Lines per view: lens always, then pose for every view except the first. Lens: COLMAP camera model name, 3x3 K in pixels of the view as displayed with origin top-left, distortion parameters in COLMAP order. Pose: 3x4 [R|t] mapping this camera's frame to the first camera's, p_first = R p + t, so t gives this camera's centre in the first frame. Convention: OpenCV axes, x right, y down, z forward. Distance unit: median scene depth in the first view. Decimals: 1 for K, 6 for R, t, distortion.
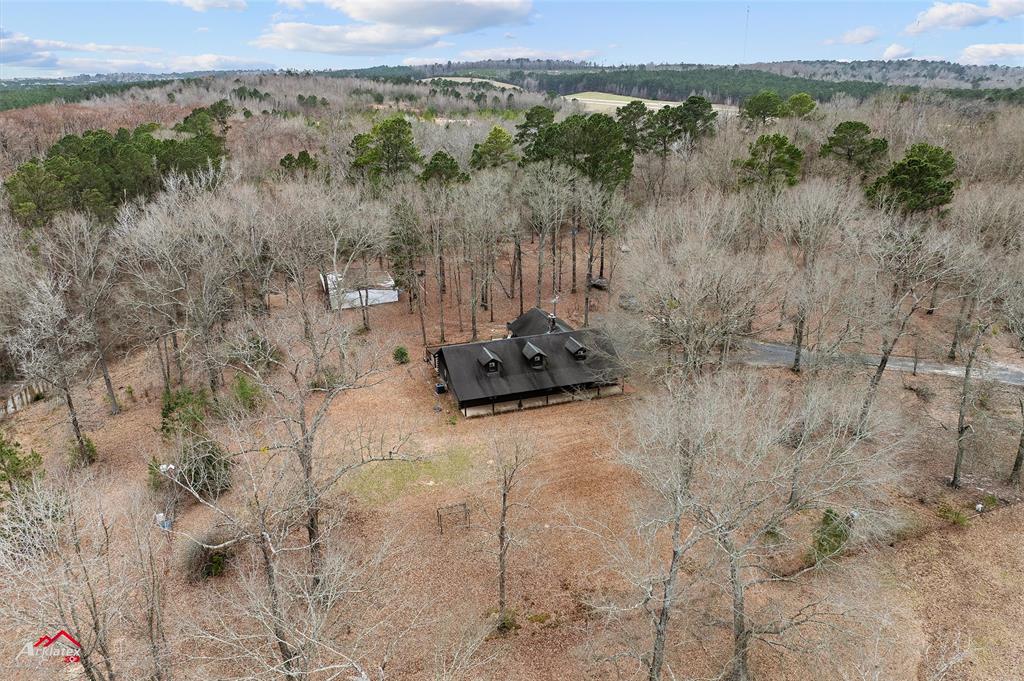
lens RADIAL K [[459.6, 0, 530.5], [0, 459.6, 339.5], [0, 0, 1]] dist [-0.002106, -0.000200]
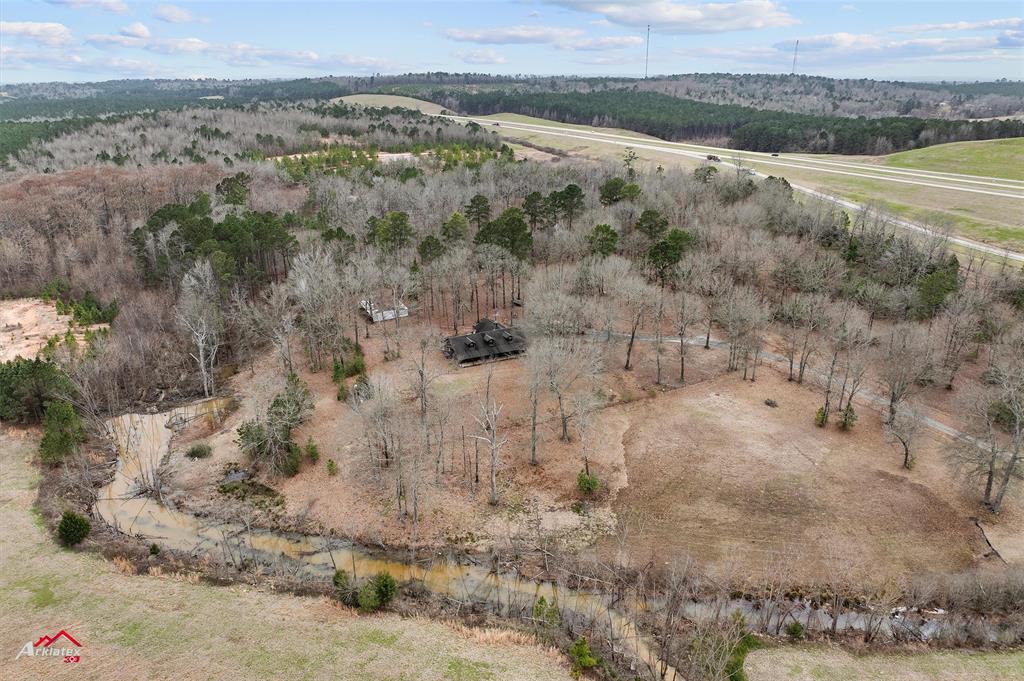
lens RADIAL K [[465.3, 0, 514.1], [0, 465.3, 328.3], [0, 0, 1]] dist [-0.000390, 0.000207]
pose [[0.991343, -0.035820, 0.126316, -0.108011], [0.038758, 0.999031, -0.020874, 0.020730], [-0.125445, 0.025589, 0.991770, -0.871456]]
